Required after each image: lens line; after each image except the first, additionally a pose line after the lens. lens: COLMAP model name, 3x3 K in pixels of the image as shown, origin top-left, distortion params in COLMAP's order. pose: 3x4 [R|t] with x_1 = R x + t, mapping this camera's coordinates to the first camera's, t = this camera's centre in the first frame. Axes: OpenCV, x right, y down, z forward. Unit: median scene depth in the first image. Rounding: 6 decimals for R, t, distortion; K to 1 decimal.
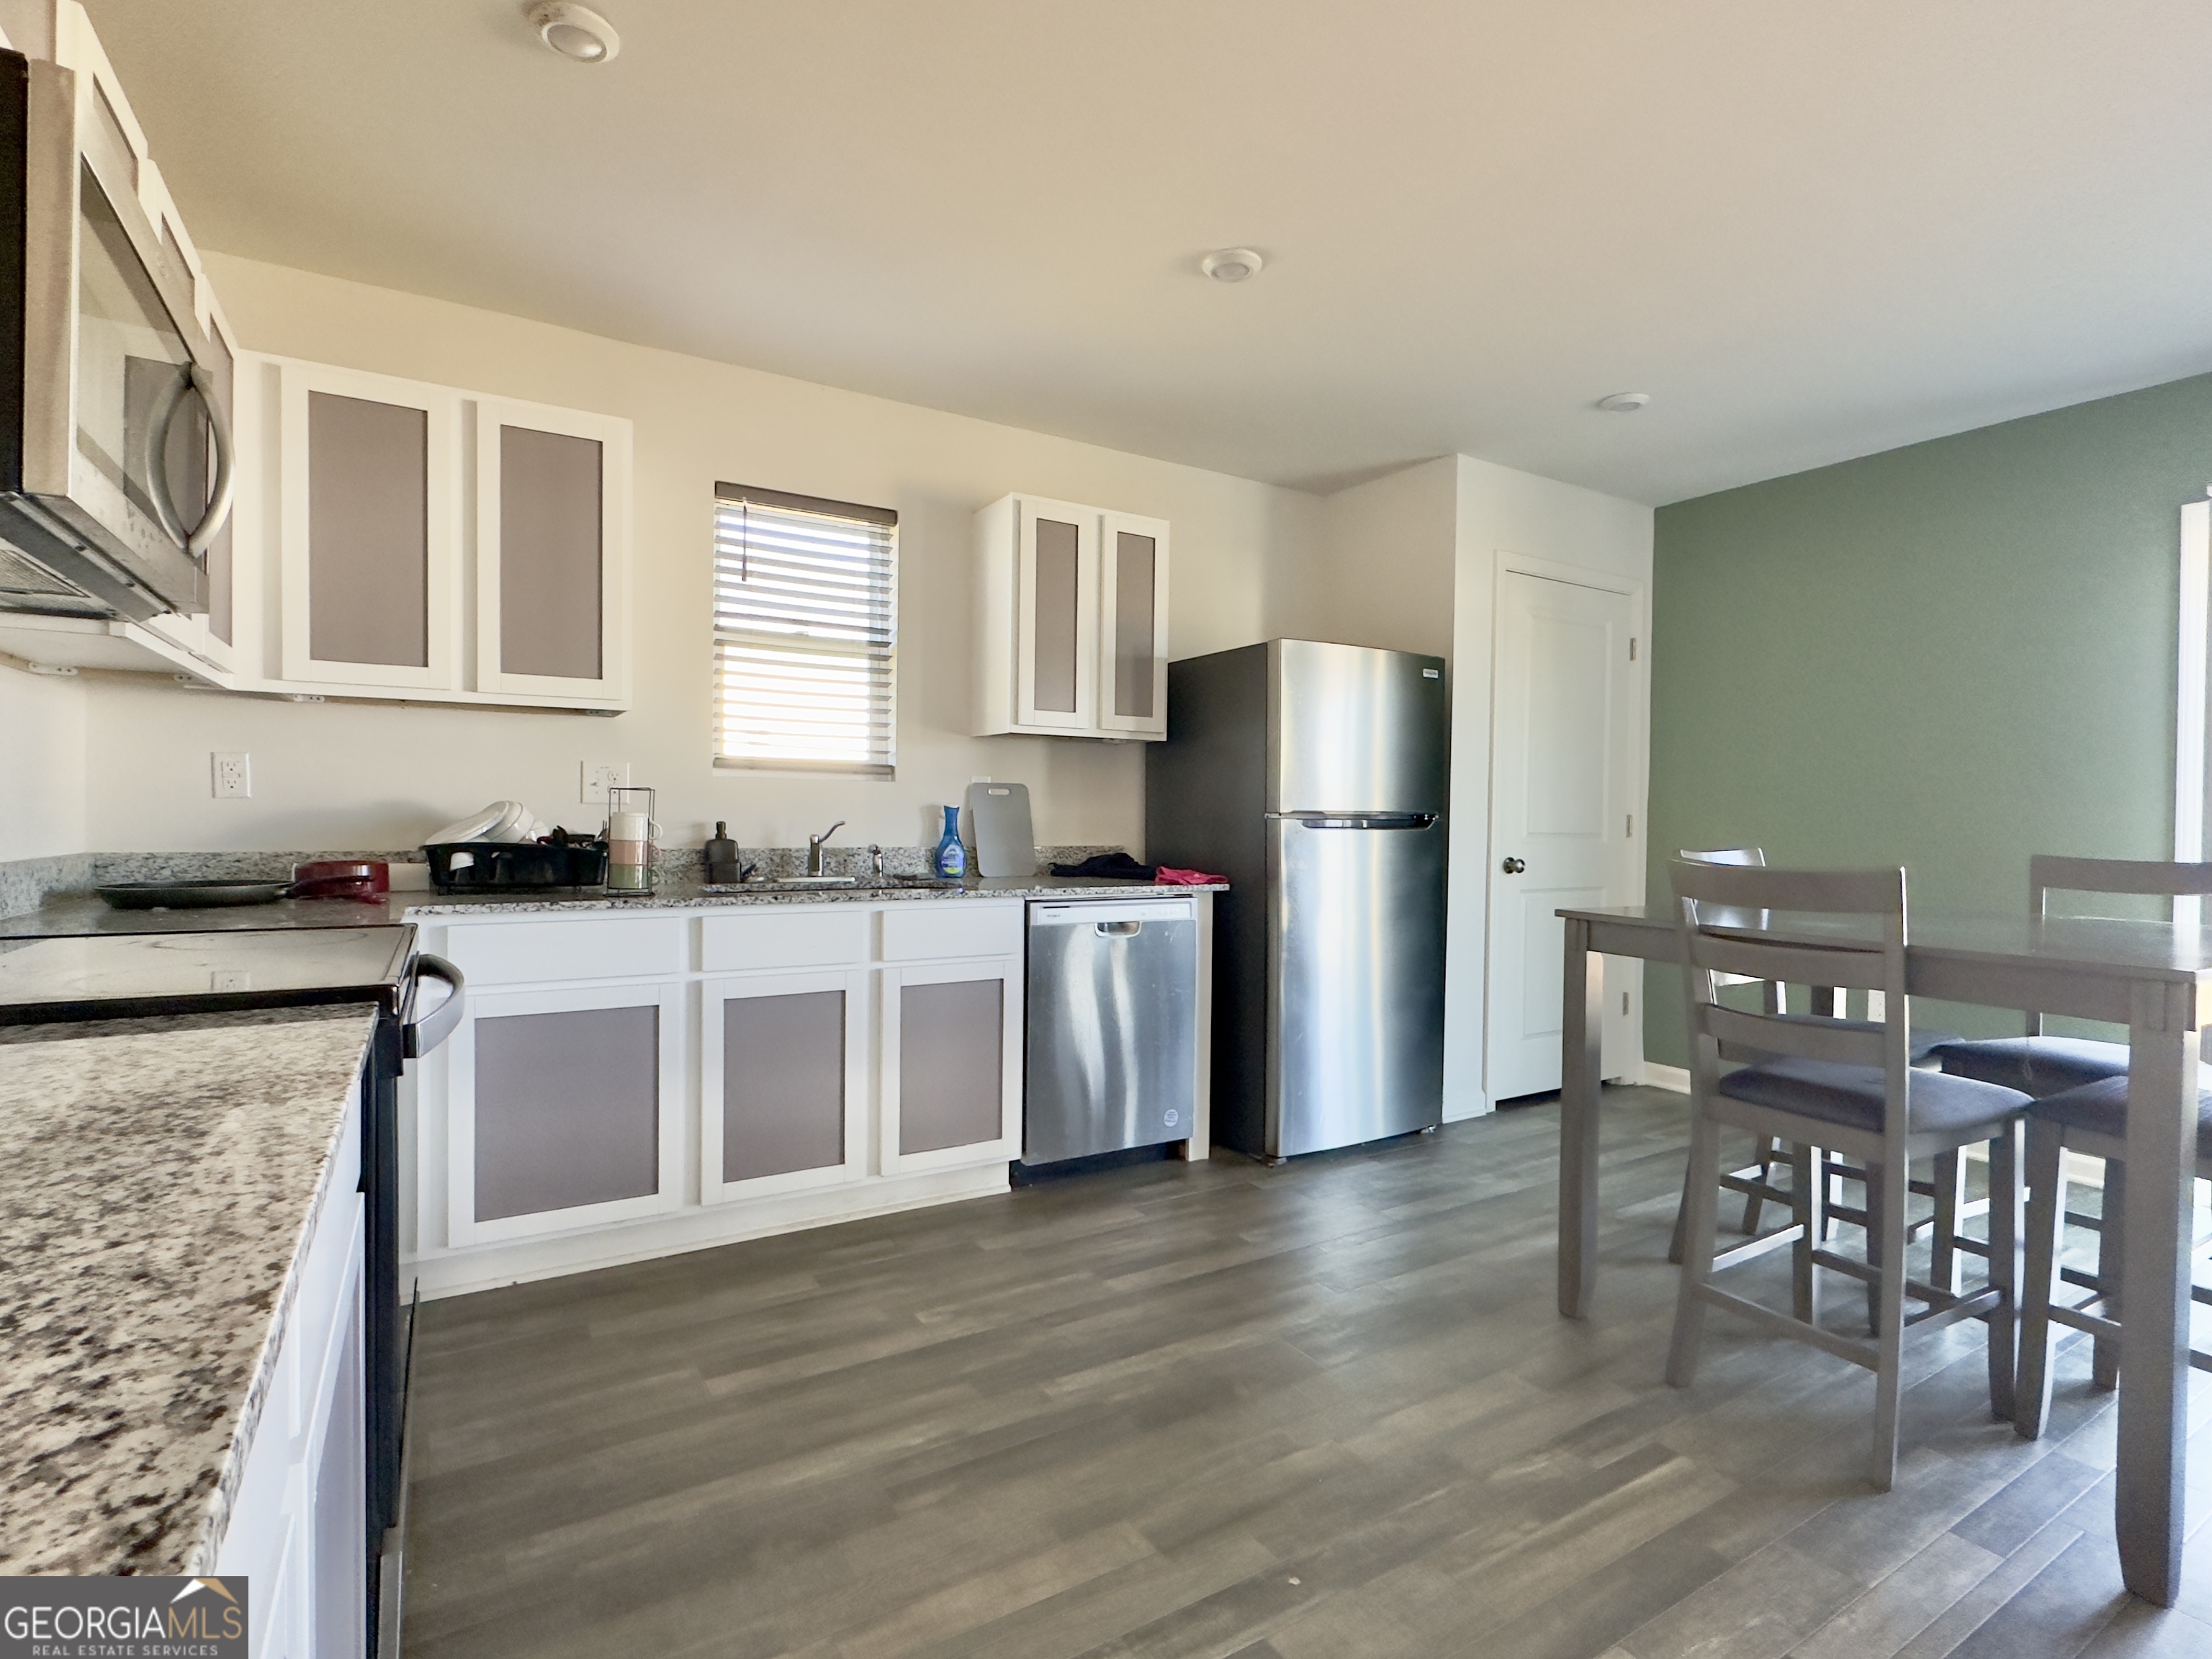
lens RADIAL K [[1082.3, 0, 1104.3], [0, 1082.3, 835.7], [0, 0, 1]] dist [-0.002704, 0.000949]
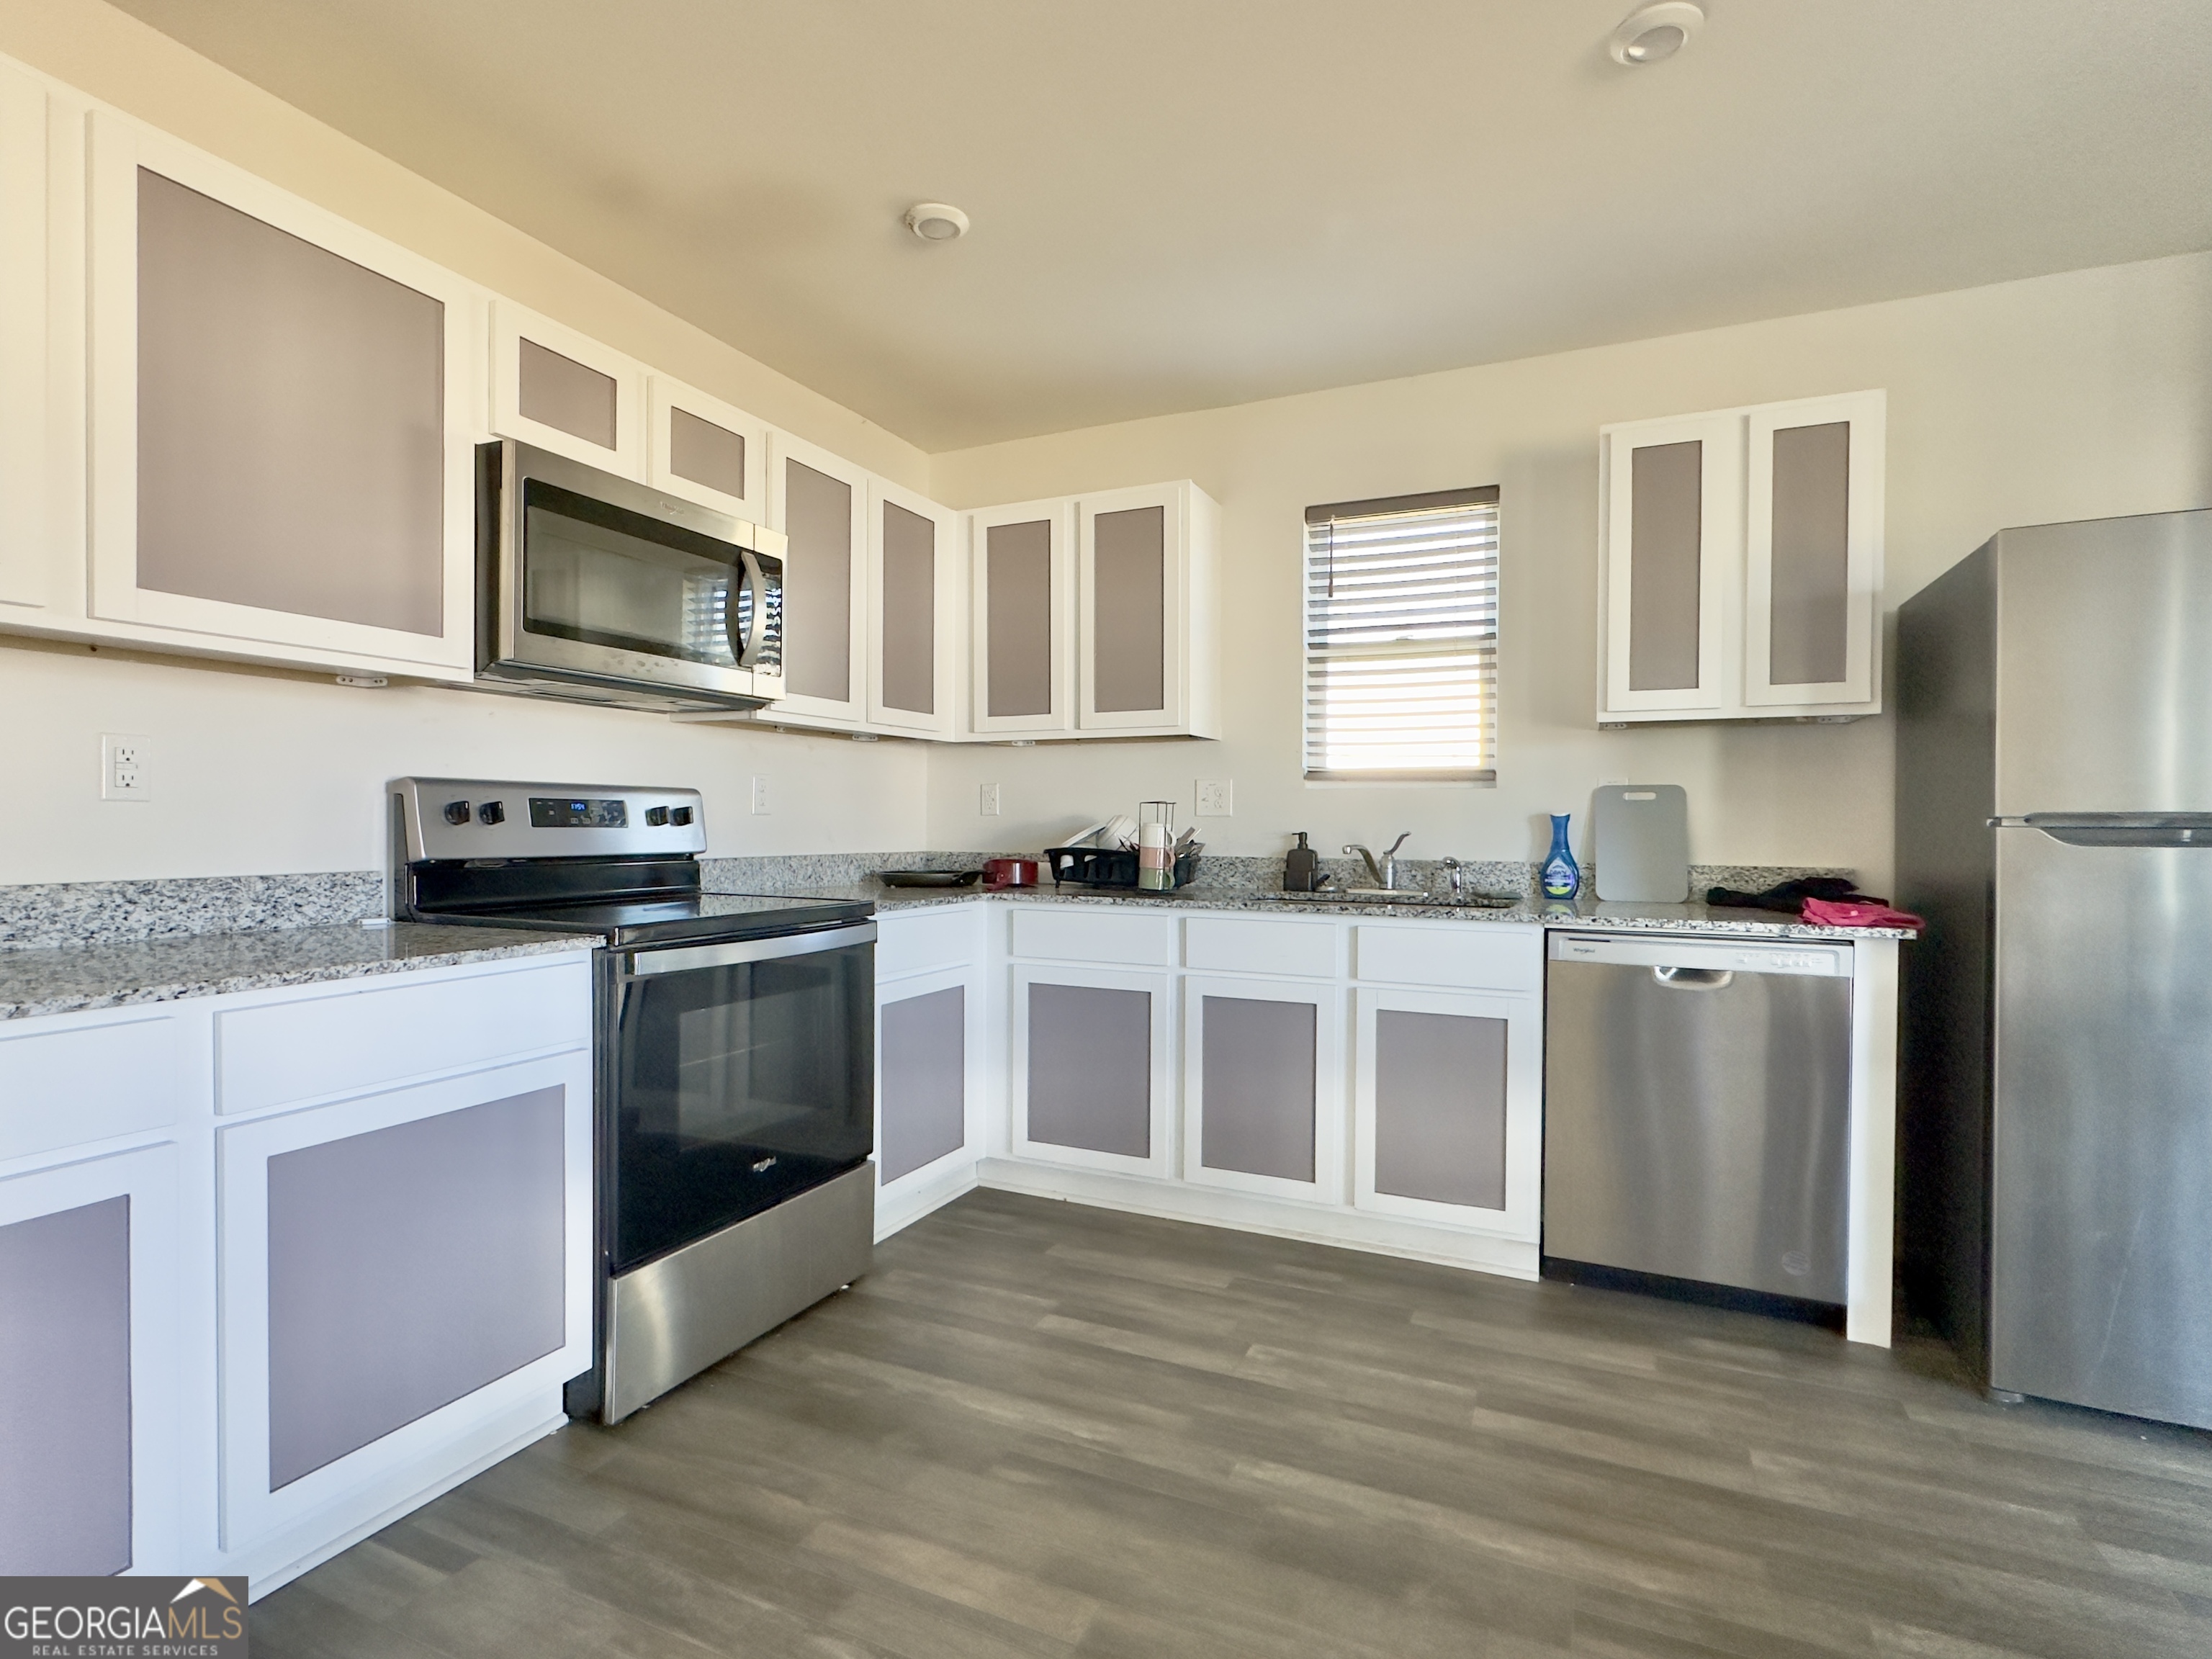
lens RADIAL K [[1082.3, 0, 1104.3], [0, 1082.3, 835.7], [0, 0, 1]] dist [-0.002704, 0.000949]
pose [[0.559067, -0.000077, -0.829123, 0.396756], [-0.016331, 0.999805, -0.011104, 0.004926], [0.828962, 0.019748, 0.558957, 0.255306]]
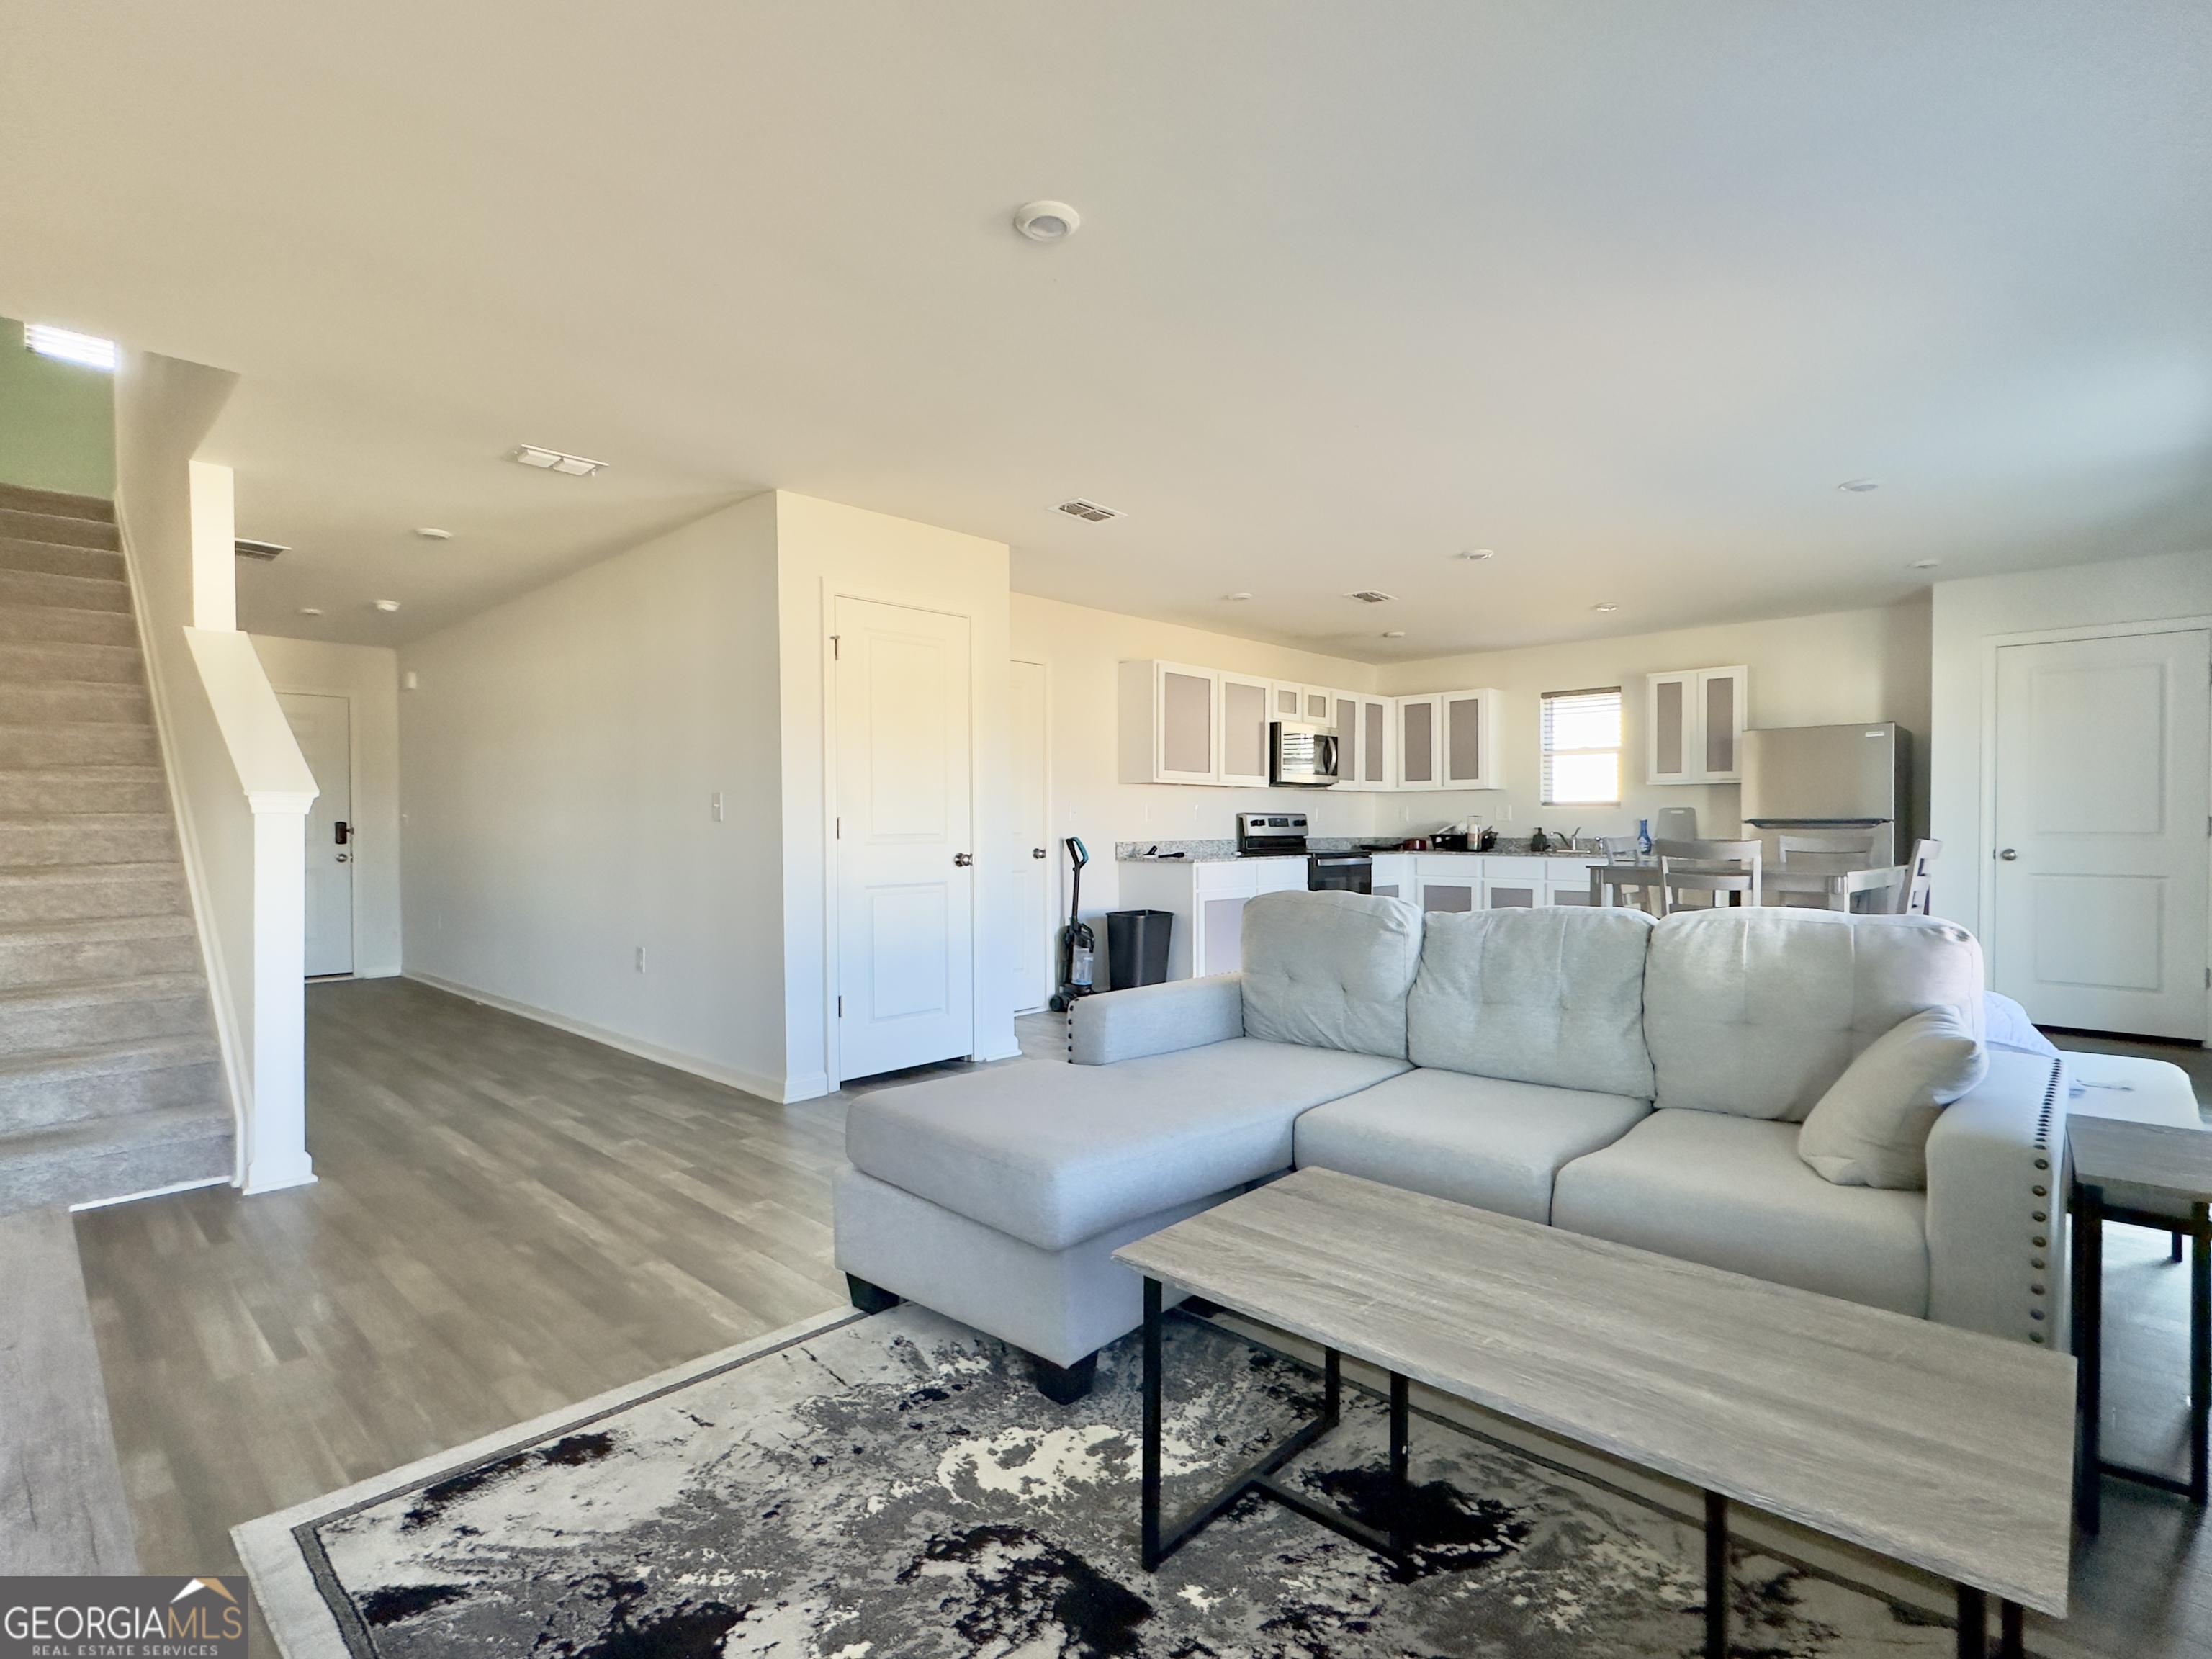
lens RADIAL K [[1082.3, 0, 1104.3], [0, 1082.3, 835.7], [0, 0, 1]] dist [-0.002704, 0.000949]
pose [[0.254888, -0.003262, -0.966965, 1.806245], [-0.016026, 0.999843, -0.007597, 0.041414], [0.966838, 0.017433, 0.254795, -0.620702]]
